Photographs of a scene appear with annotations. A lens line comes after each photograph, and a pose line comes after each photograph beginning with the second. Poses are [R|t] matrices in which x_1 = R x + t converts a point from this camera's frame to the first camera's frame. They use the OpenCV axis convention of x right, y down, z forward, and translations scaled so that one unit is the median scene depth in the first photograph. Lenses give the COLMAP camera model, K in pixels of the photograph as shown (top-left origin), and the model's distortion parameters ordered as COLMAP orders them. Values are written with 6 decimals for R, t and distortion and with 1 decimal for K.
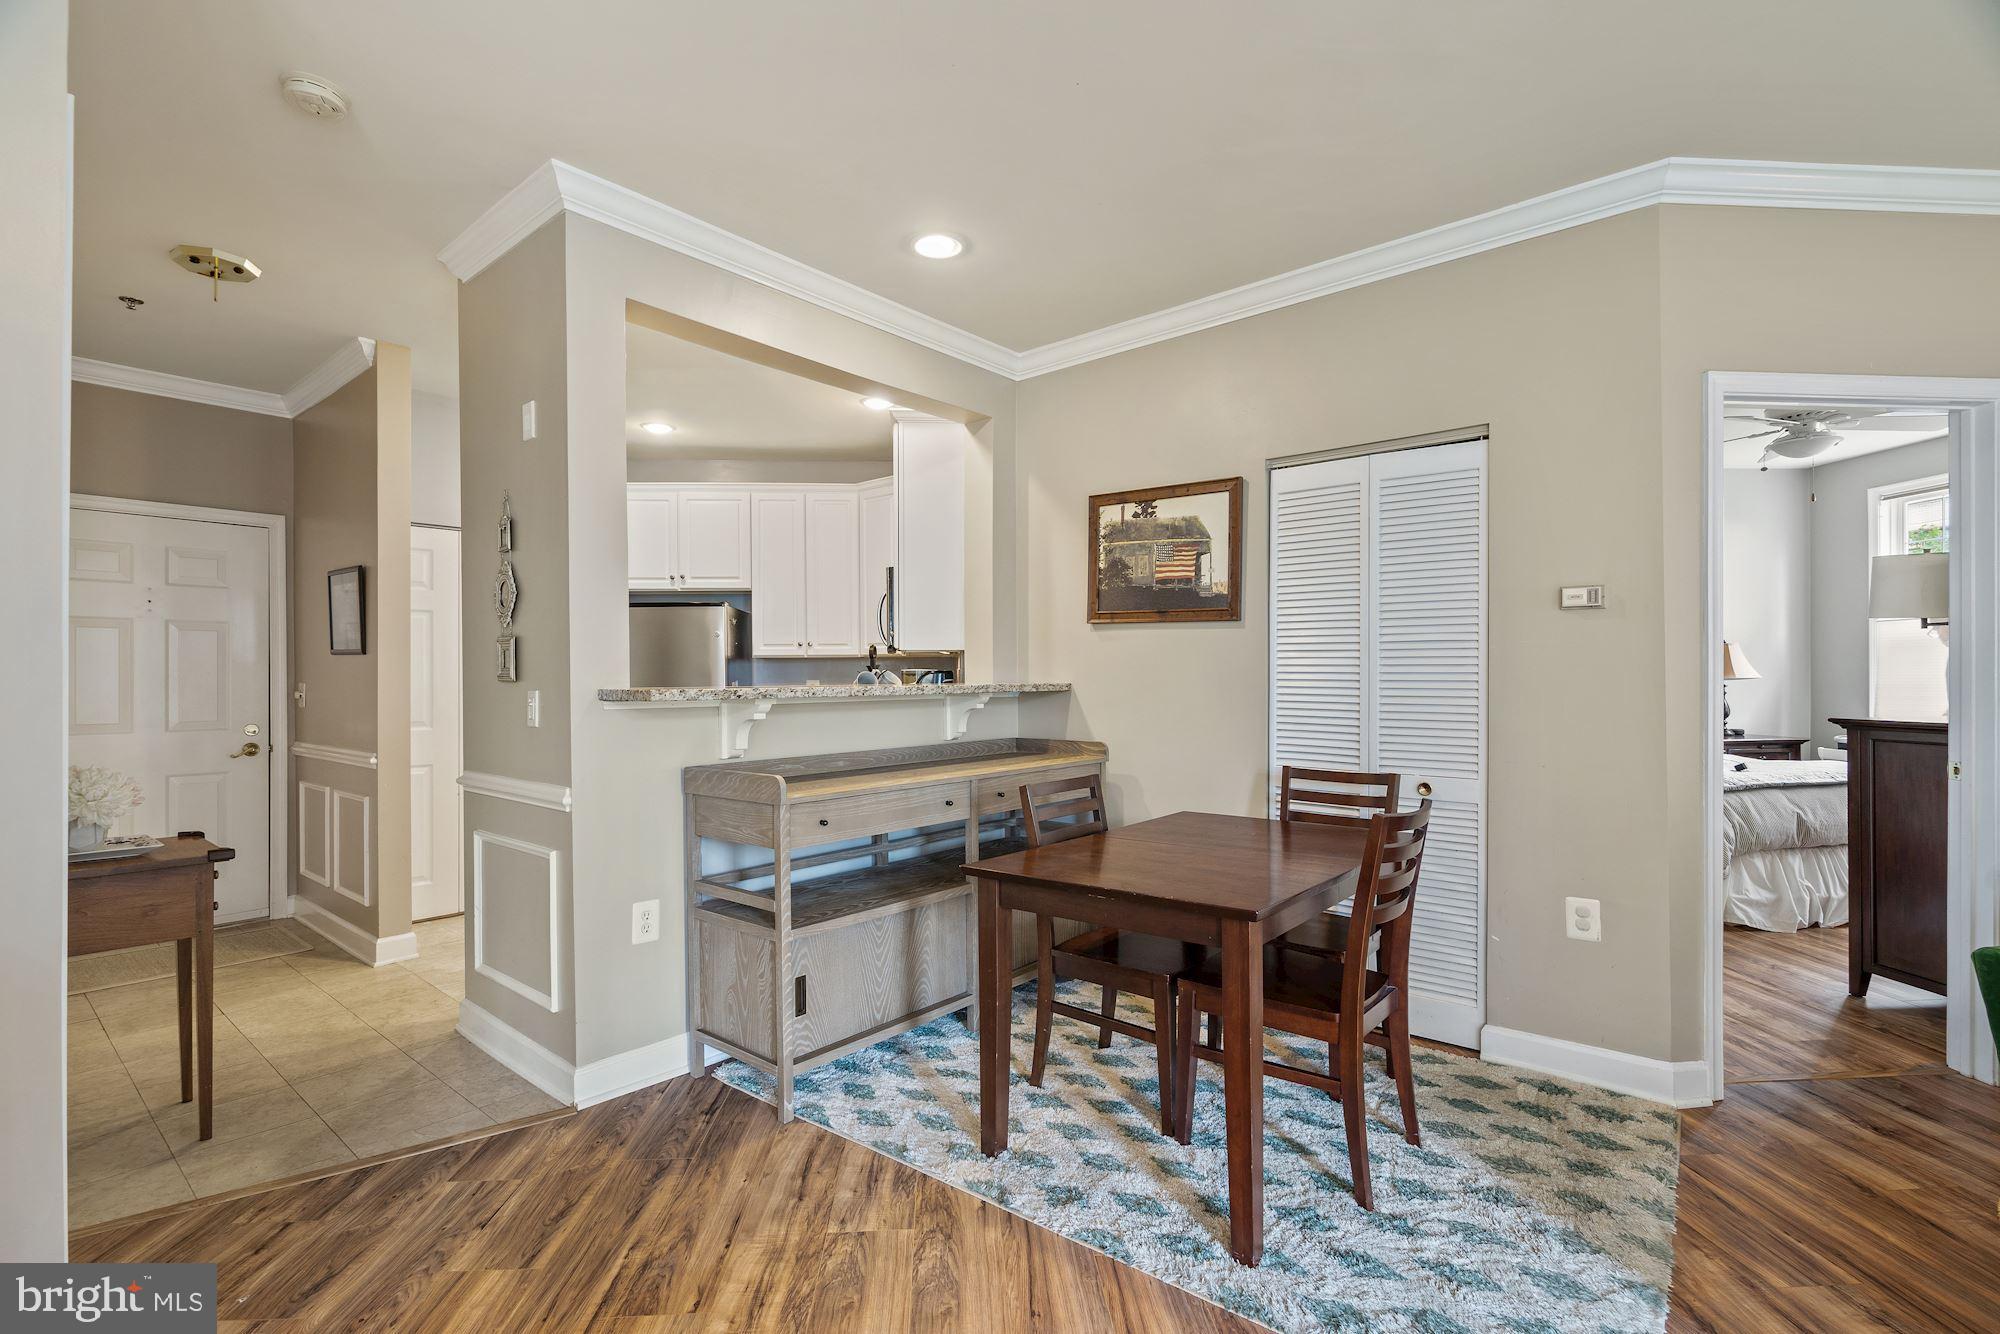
lens RADIAL K [[905.7, 0, 998.6], [0, 905.7, 674.0], [0, 0, 1]] dist [-0.006085, 0.004776]
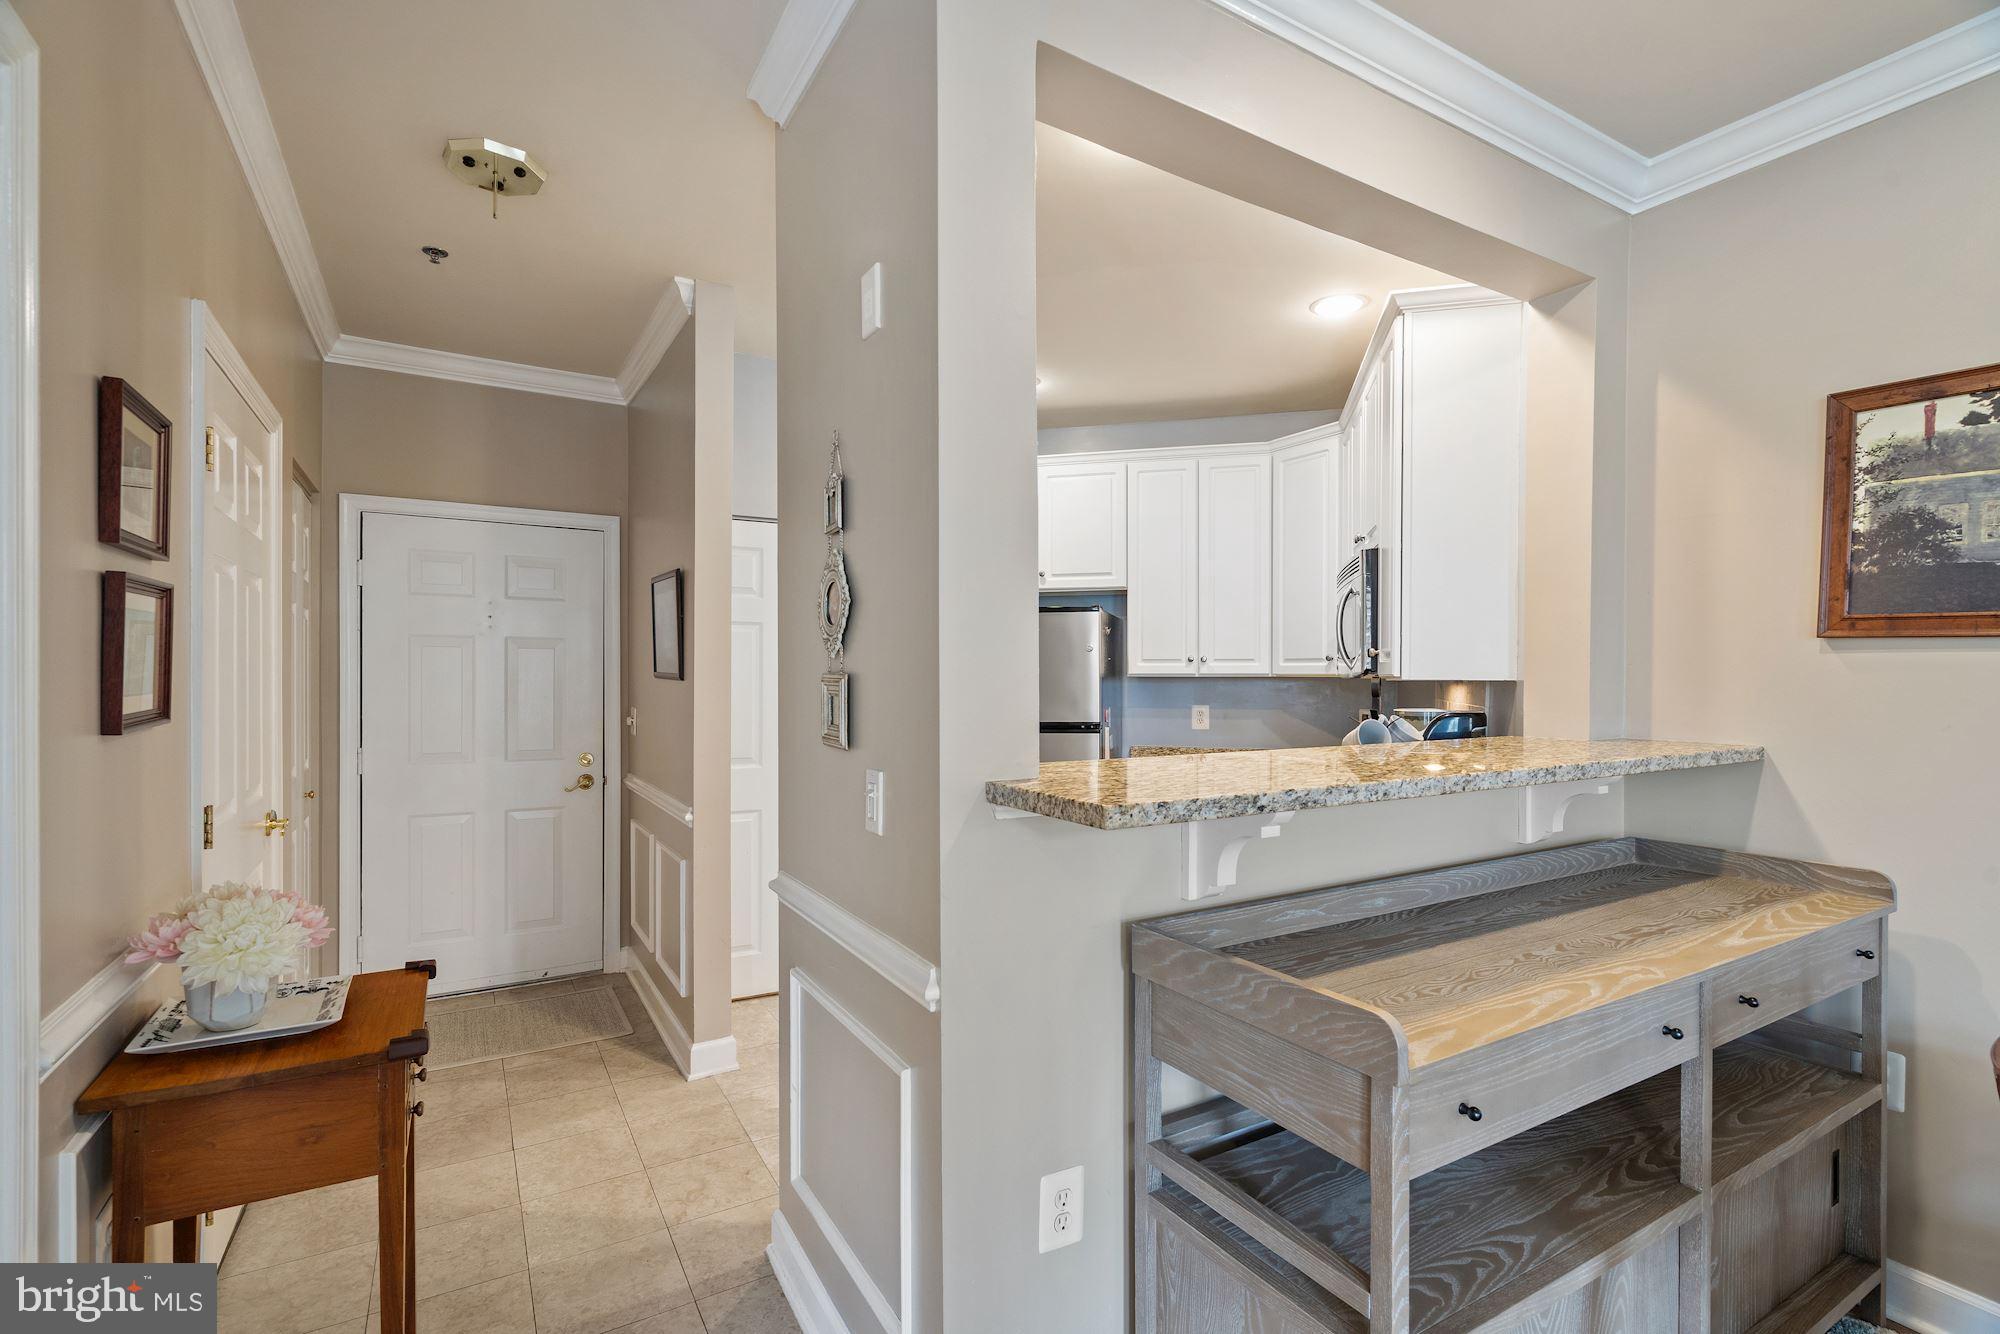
lens RADIAL K [[905.7, 0, 1003.3], [0, 905.7, 676.4], [0, 0, 1]] dist [-0.006085, 0.004776]
pose [[0.946420, 0.008441, -0.322829, -0.181341], [-0.006792, 0.999958, 0.006233, -0.033216], [0.322868, -0.003707, 0.946437, 0.346542]]
